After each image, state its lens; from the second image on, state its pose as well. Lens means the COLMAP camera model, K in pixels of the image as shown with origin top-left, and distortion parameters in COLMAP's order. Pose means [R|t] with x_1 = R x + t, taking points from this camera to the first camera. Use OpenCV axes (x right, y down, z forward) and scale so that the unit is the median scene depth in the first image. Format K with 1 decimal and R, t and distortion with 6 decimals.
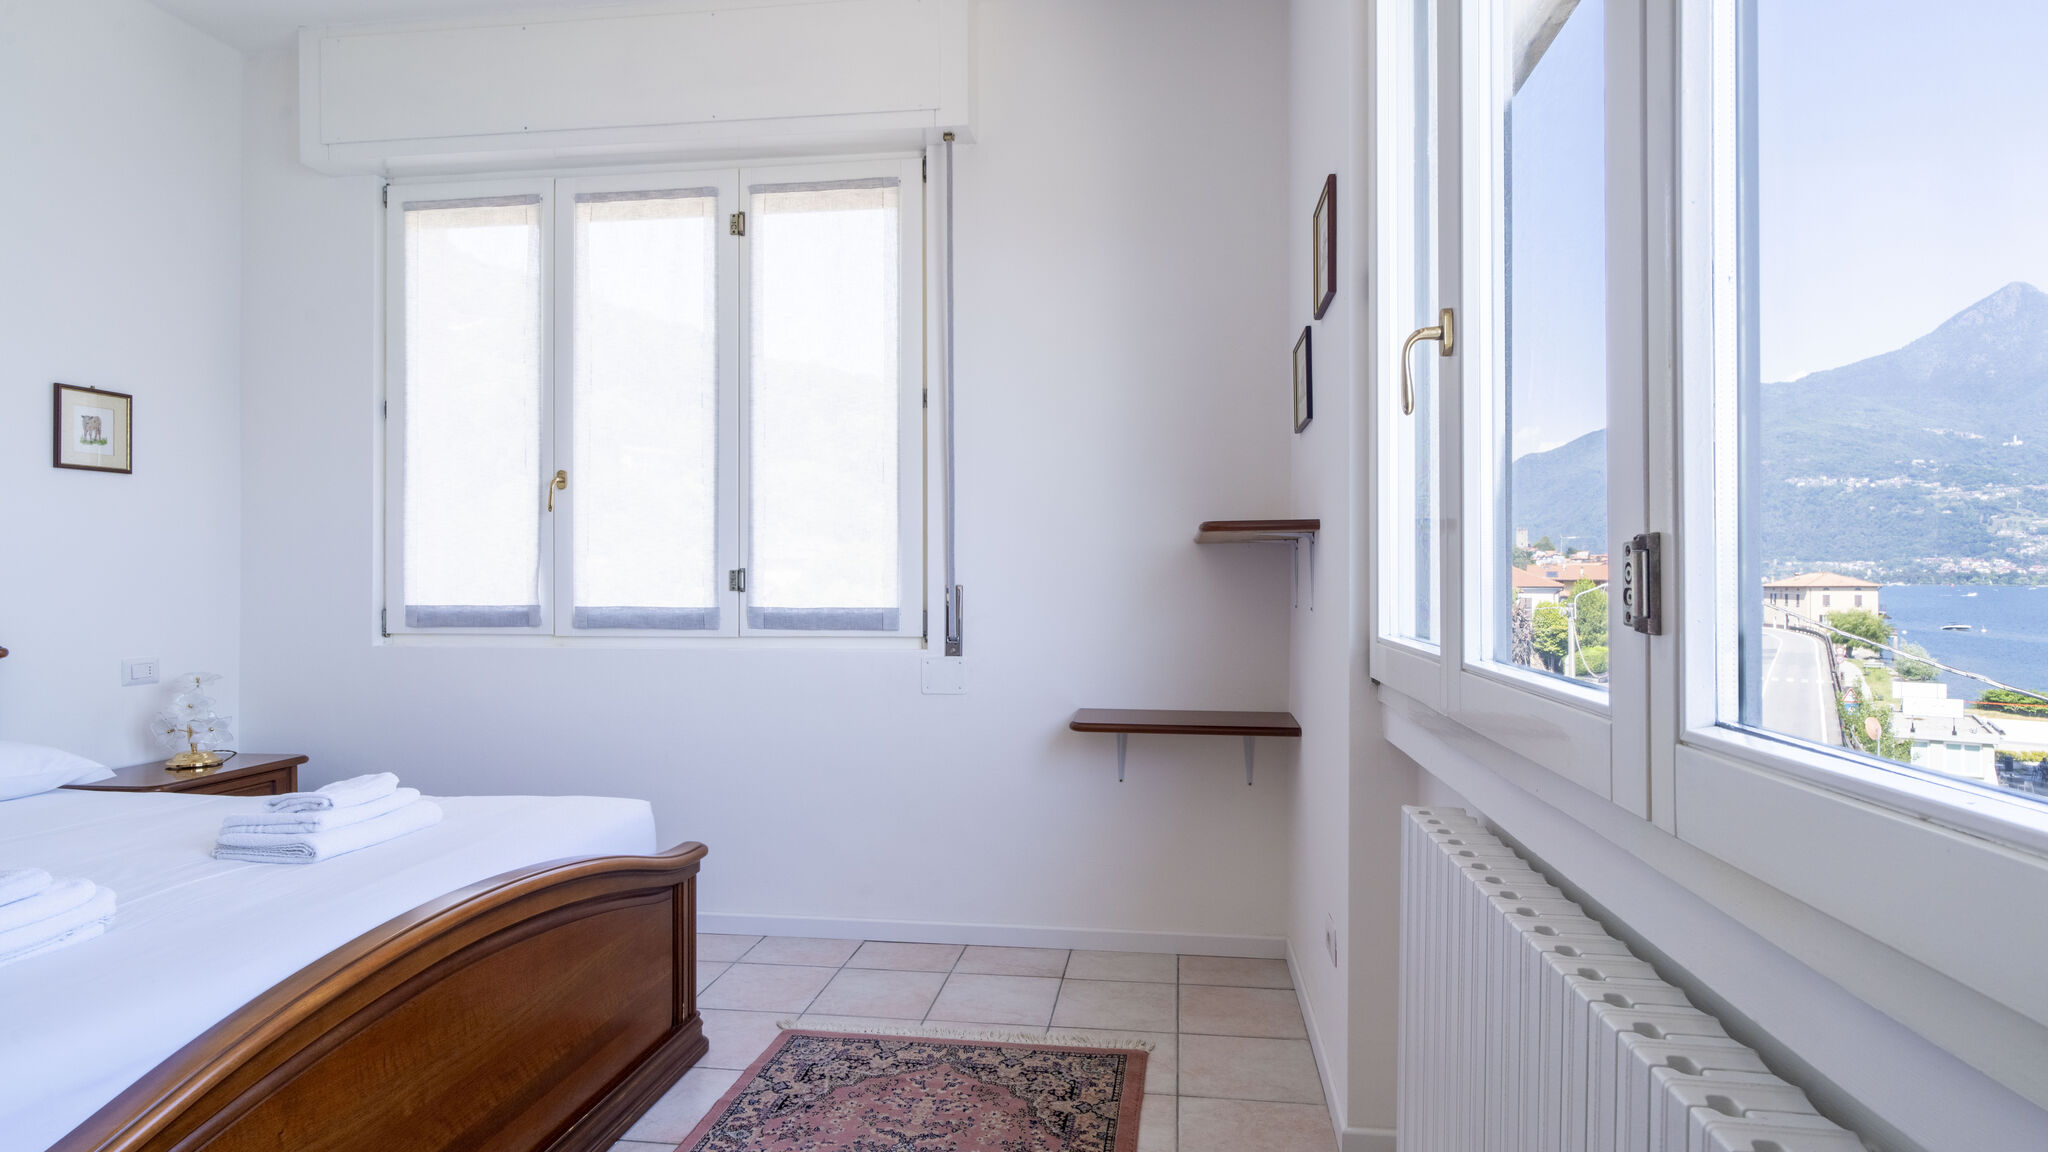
lens RADIAL K [[1069.7, 0, 1025.4], [0, 1069.7, 571.5], [0, 0, 1]] dist [-0.002887, -0.000641]
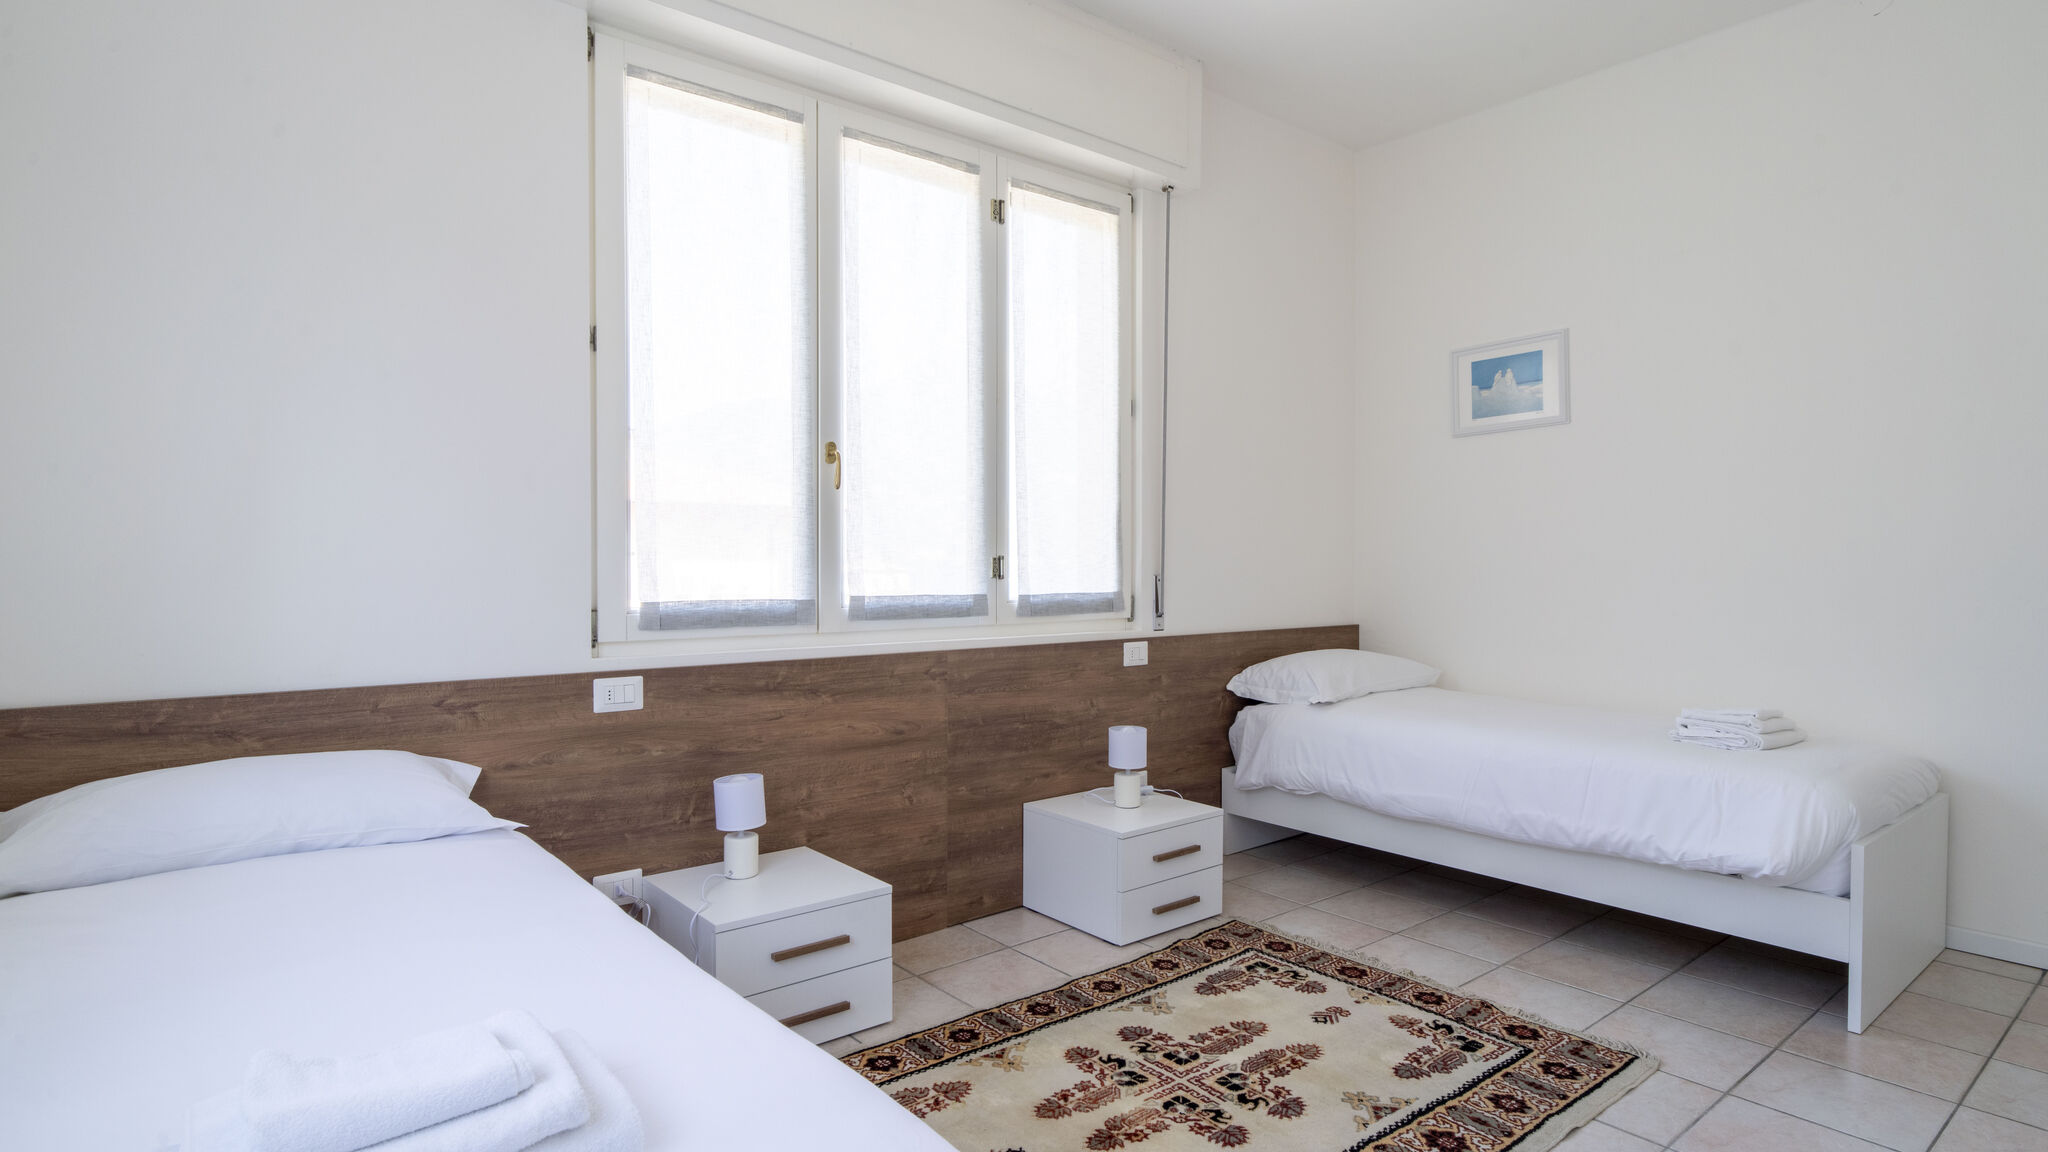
lens RADIAL K [[1069.7, 0, 999.3], [0, 1069.7, 574.4], [0, 0, 1]] dist [-0.002887, -0.000641]
pose [[0.688037, -0.006640, 0.725645, -0.970406], [-0.000812, 0.999950, 0.009920, 0.004351], [-0.725675, -0.007415, 0.687997, 0.304269]]
